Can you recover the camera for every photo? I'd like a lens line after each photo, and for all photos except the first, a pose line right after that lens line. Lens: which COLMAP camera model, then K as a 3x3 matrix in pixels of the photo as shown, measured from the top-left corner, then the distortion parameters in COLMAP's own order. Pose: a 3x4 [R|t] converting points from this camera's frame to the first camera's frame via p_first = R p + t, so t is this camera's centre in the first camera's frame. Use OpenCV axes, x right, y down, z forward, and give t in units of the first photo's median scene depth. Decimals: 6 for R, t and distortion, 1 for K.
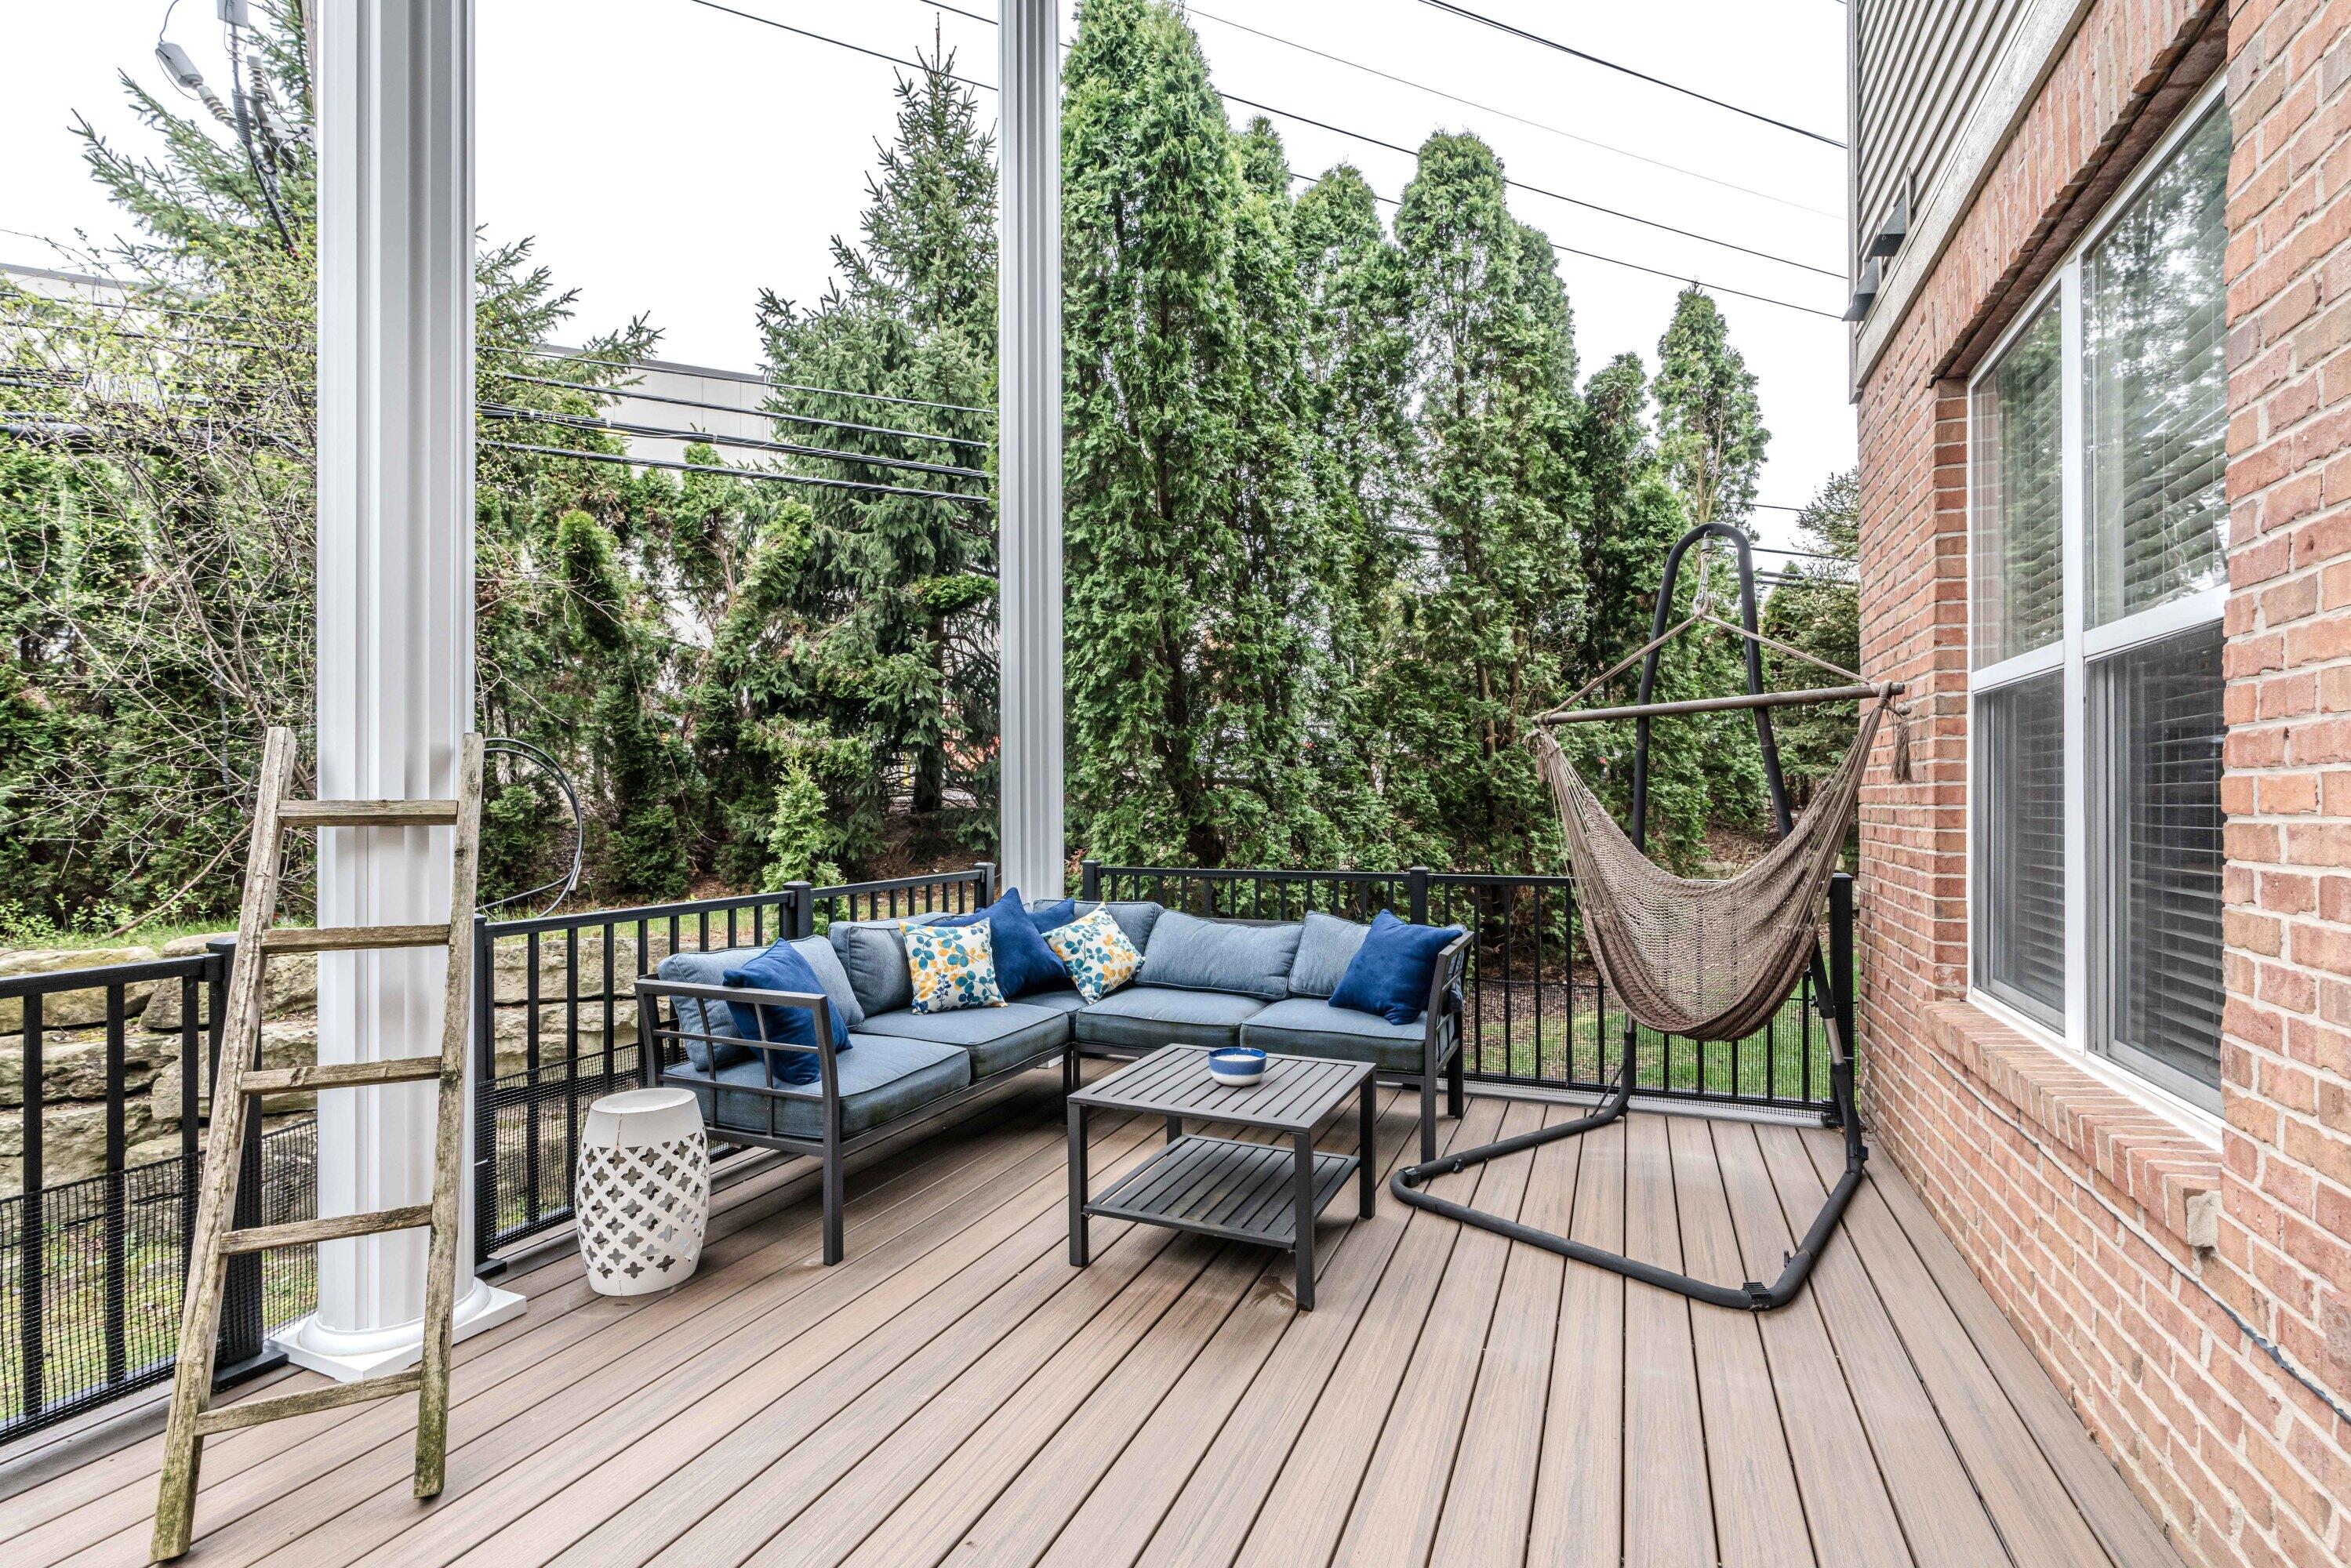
lens RADIAL K [[1099.6, 0, 1160.4], [0, 1099.6, 796.9], [0, 0, 1]] dist [-0.015188, 0.005875]
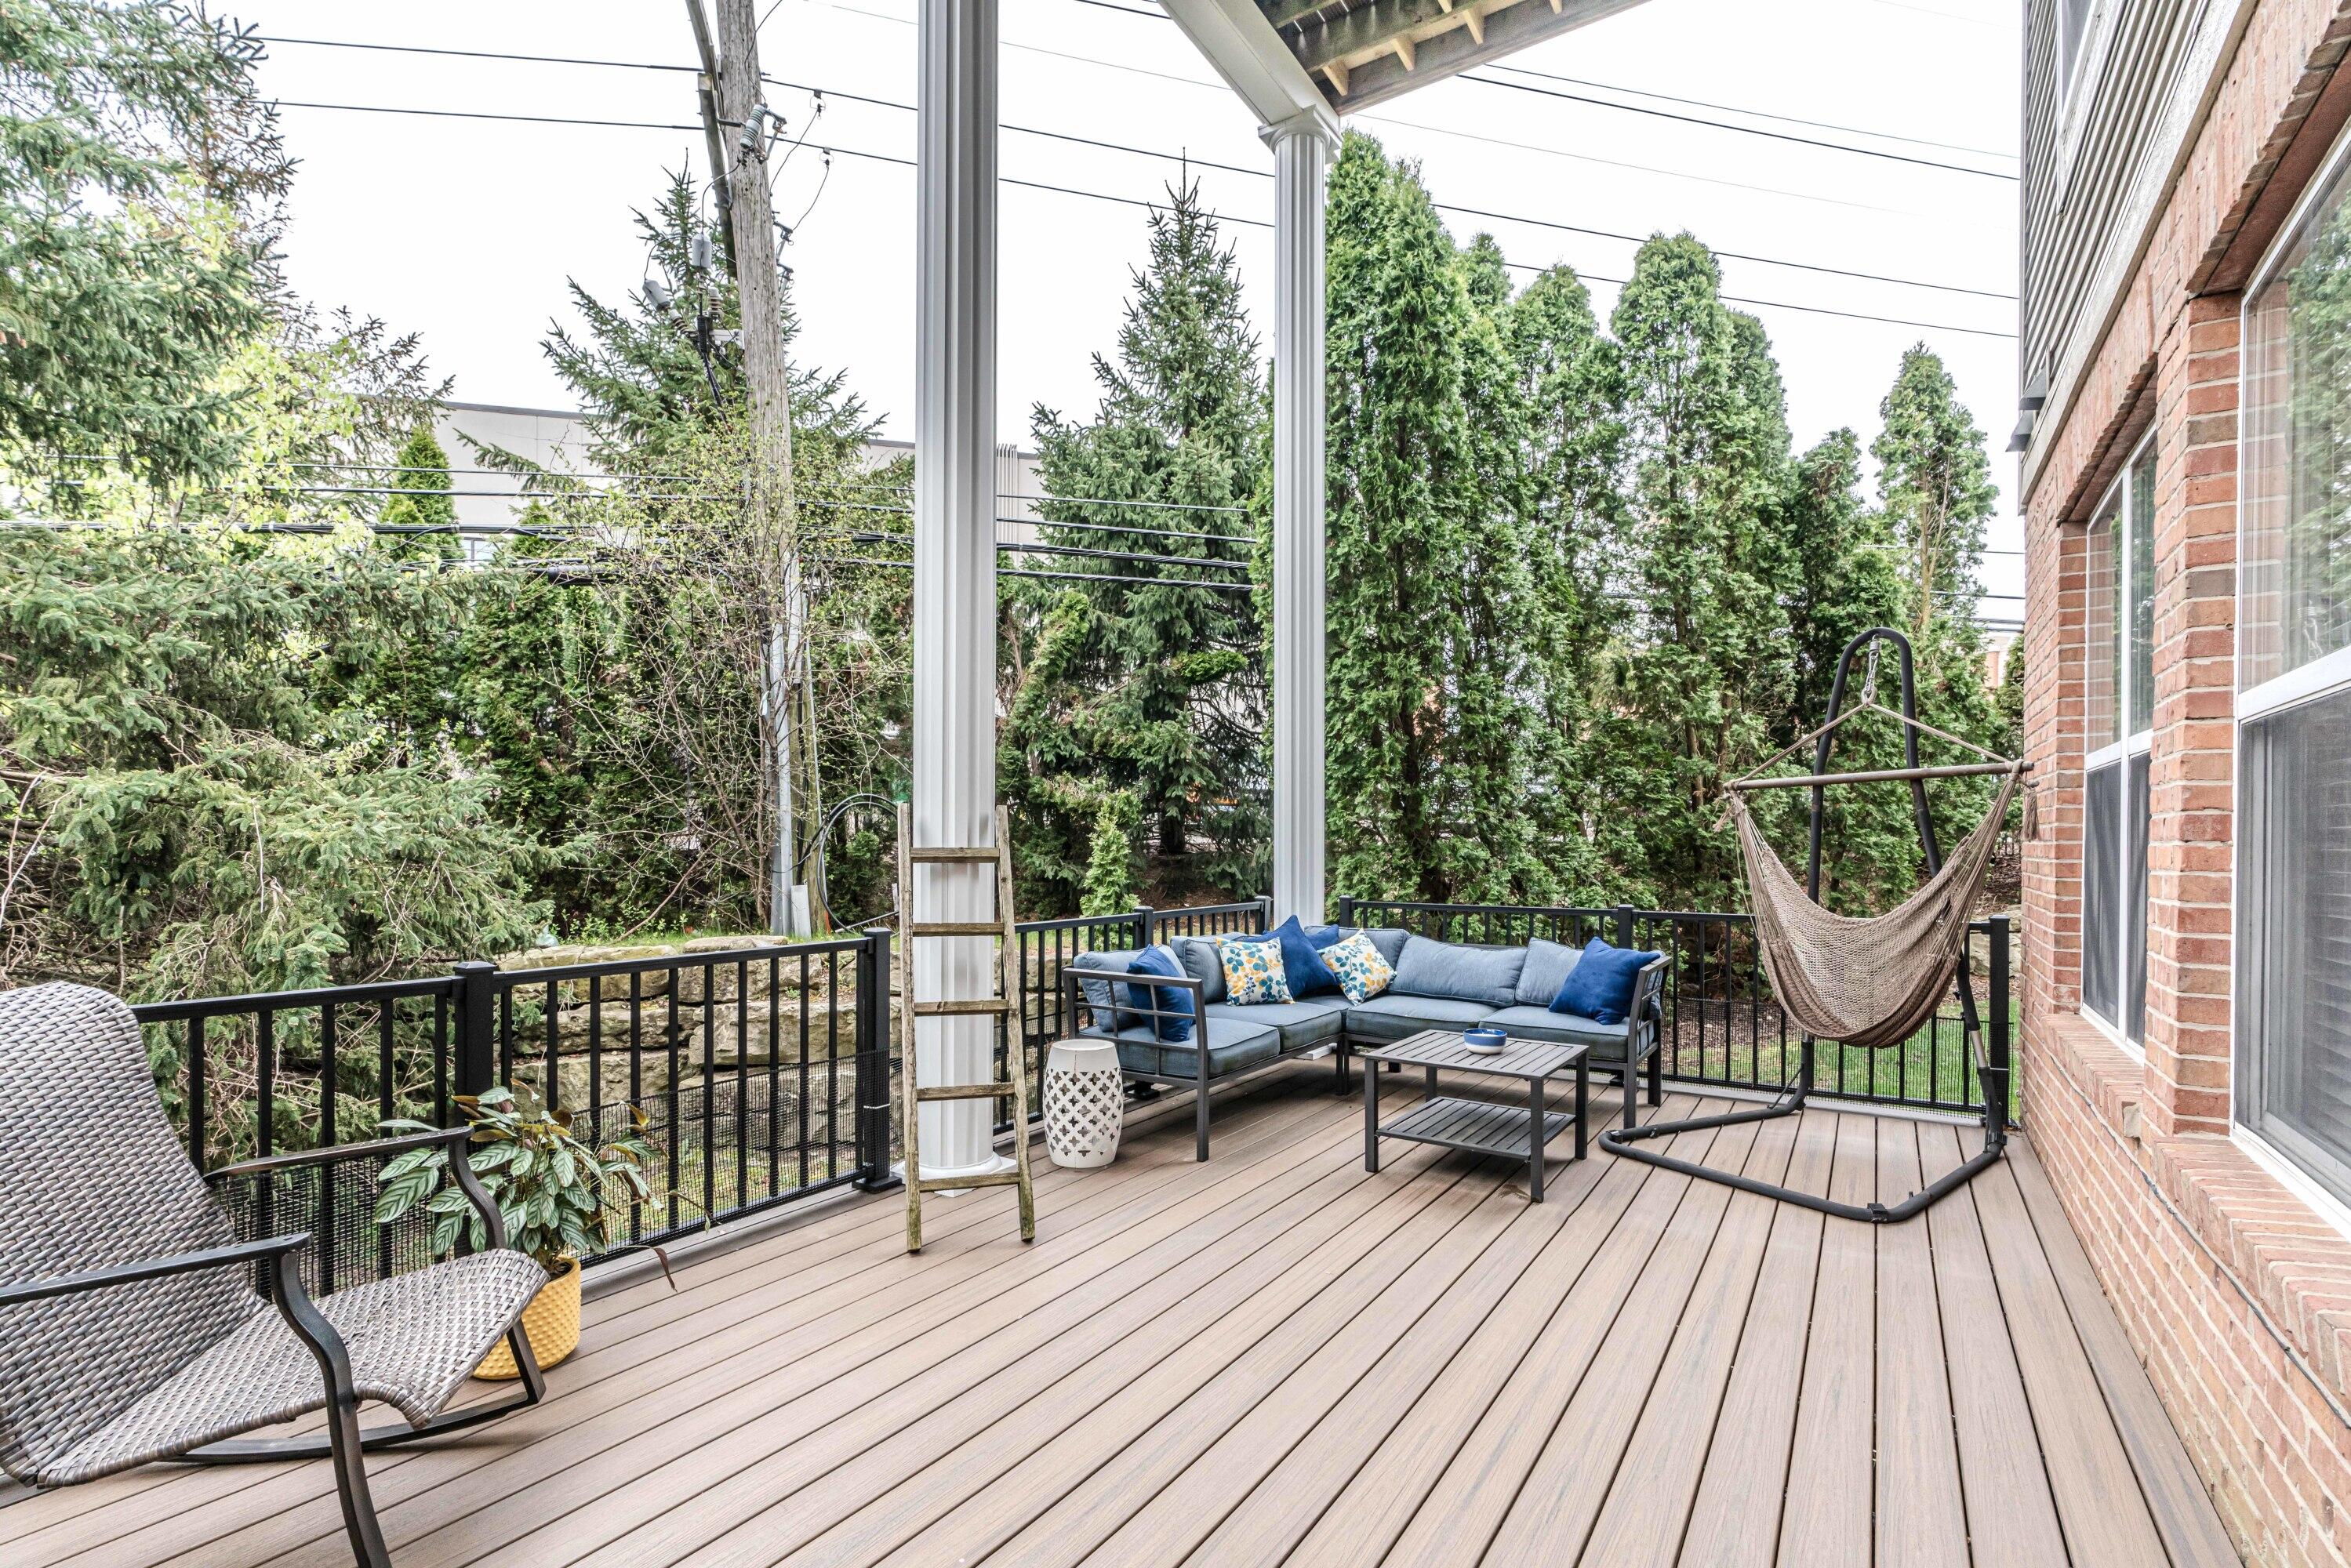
lens RADIAL K [[1099.6, 0, 1147.7], [0, 1099.6, 841.0], [0, 0, 1]] dist [-0.015188, 0.005875]
pose [[0.982836, 0.007563, -0.184328, -0.047106], [-0.007151, 0.999970, 0.002900, -0.005222], [0.184345, -0.001533, 0.982860, -0.221896]]
